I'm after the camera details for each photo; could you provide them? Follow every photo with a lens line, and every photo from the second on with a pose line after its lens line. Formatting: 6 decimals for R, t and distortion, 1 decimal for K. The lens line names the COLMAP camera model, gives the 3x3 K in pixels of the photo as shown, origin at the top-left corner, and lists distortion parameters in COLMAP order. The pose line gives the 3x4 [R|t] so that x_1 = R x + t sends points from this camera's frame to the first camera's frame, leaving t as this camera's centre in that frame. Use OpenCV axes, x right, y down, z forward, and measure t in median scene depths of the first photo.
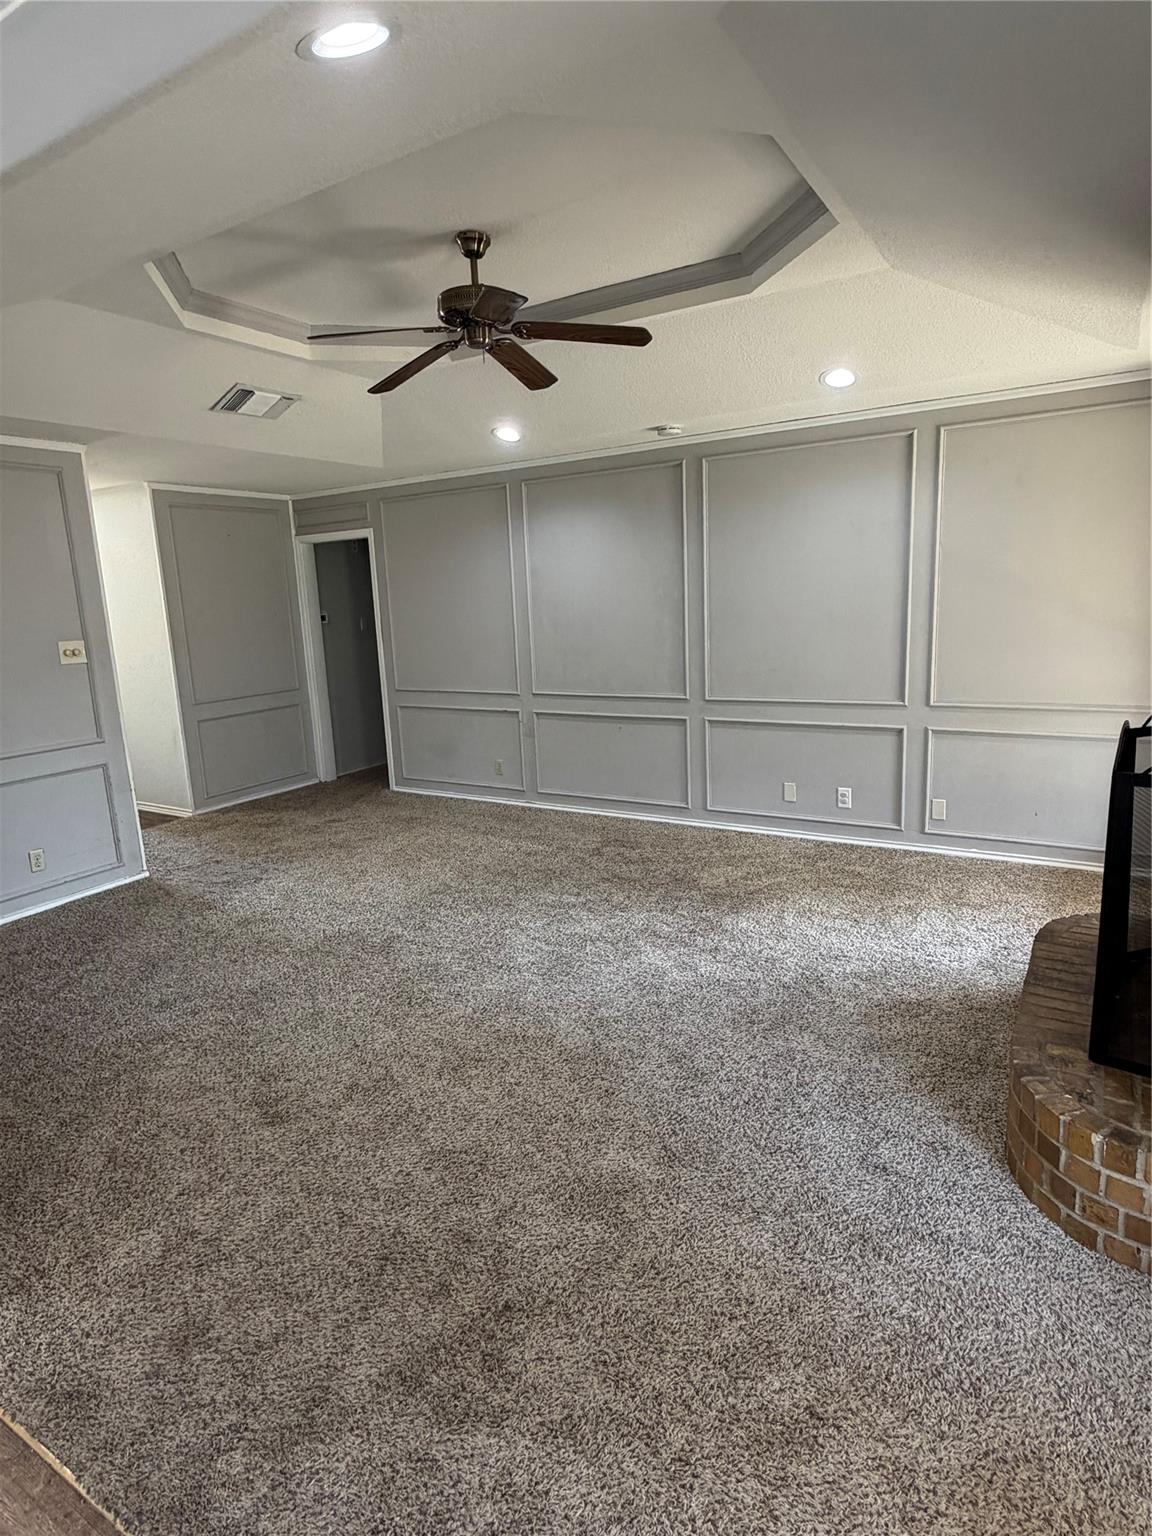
lens RADIAL K [[849.6, 0, 574.0], [0, 849.6, 767.0], [0, 0, 1]] dist [-0.001567, 0.000584]
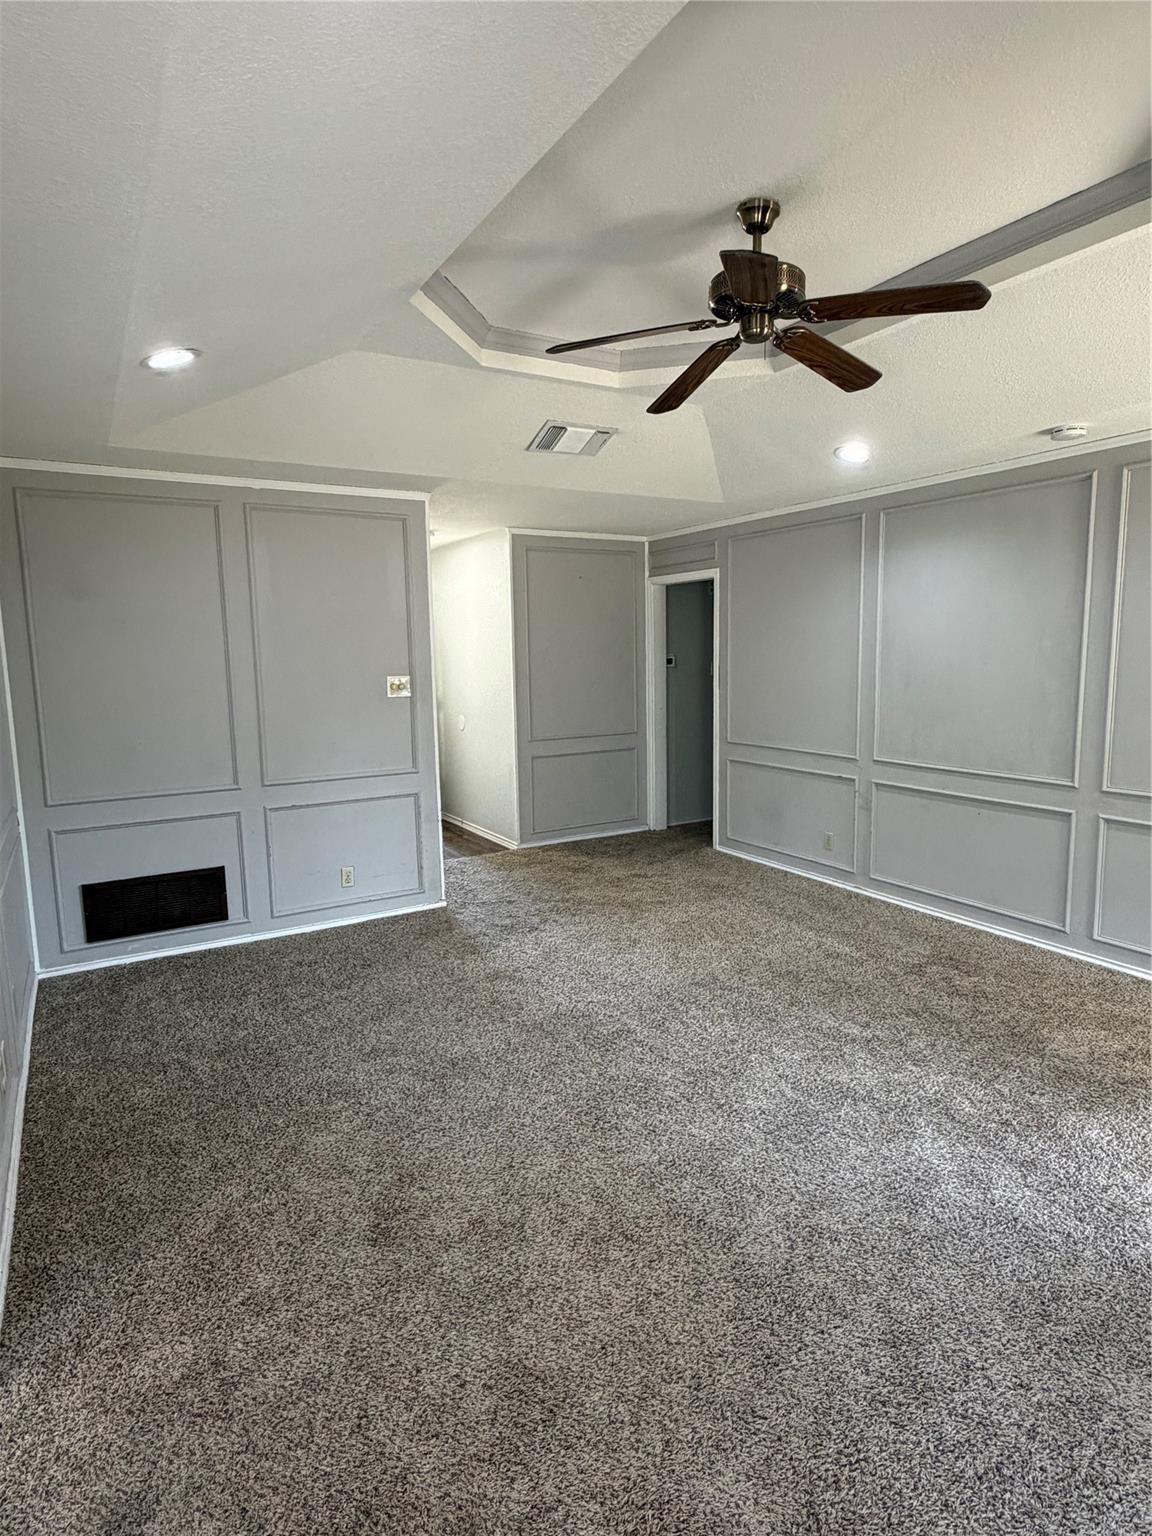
lens RADIAL K [[849.6, 0, 579.2], [0, 849.6, 766.1], [0, 0, 1]] dist [-0.001567, 0.000584]
pose [[0.885929, 0.091599, -0.454686, 0.103617], [-0.114194, 0.993206, -0.022414, -0.038750], [0.449543, 0.071780, 0.890370, 0.167149]]
